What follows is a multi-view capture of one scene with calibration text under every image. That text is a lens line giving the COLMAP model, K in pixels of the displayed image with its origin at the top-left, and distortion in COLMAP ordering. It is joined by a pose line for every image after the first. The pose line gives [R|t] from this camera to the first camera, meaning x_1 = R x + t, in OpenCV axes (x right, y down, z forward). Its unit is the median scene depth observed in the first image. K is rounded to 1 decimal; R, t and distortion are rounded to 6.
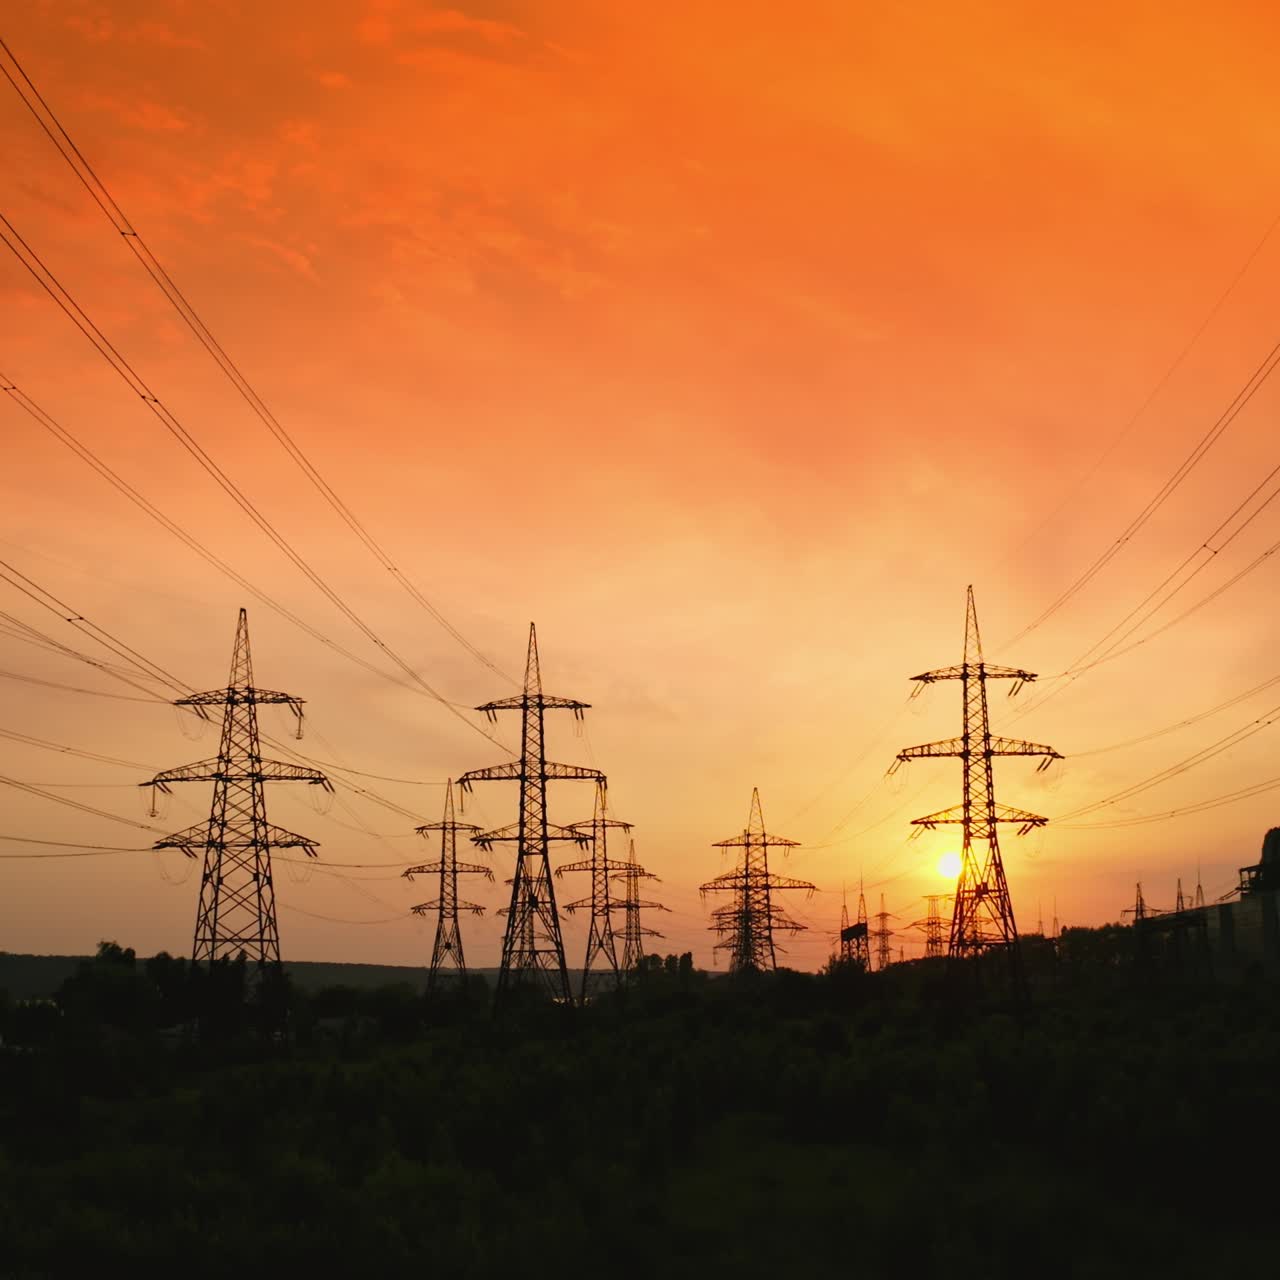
lens RADIAL K [[1774.2, 0, 640.0], [0, 1774.2, 640.0], [0, 0, 1]] dist [-0.192196, -0.035936]
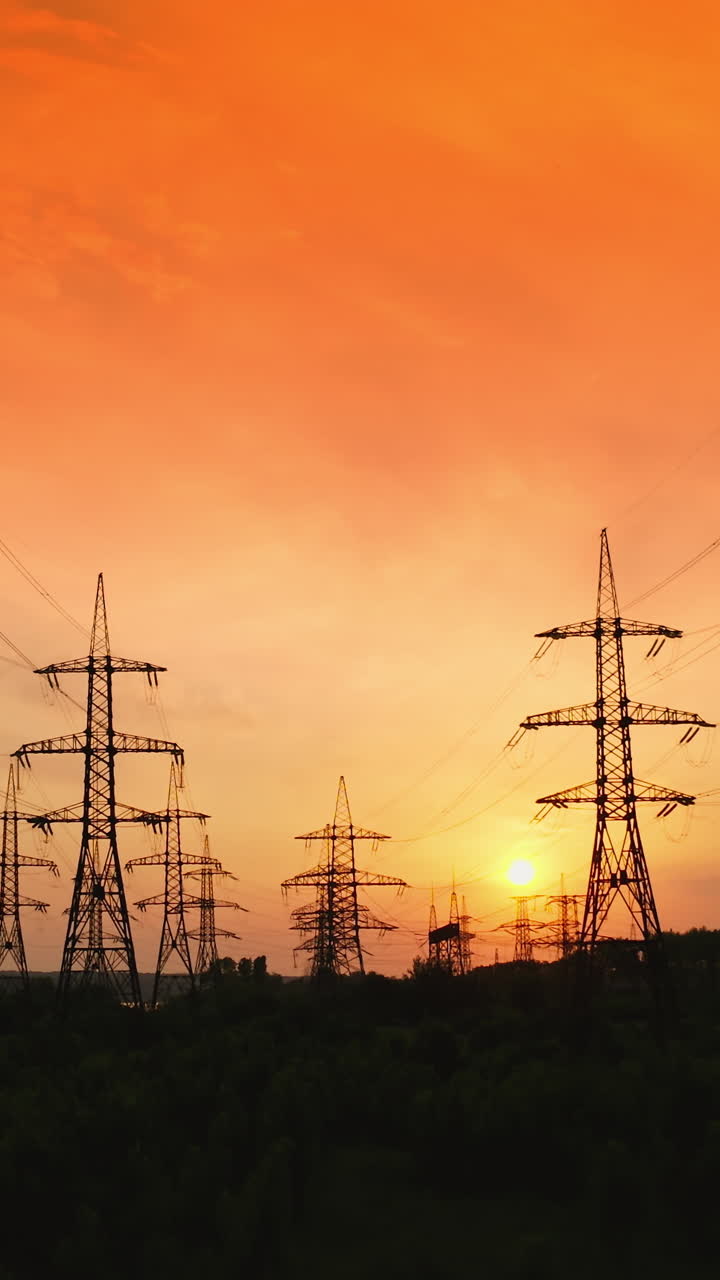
lens RADIAL K [[1773.8, 0, 224.0], [0, 1773.8, 639.4], [0, 0, 1]] dist [-0.194438, 0.006706]
pose [[0.999963, 0.005347, 0.006744, -0.005177], [-0.005328, 0.999982, -0.002865, 0.024945], [-0.006760, 0.002829, 0.999973, 0.124698]]
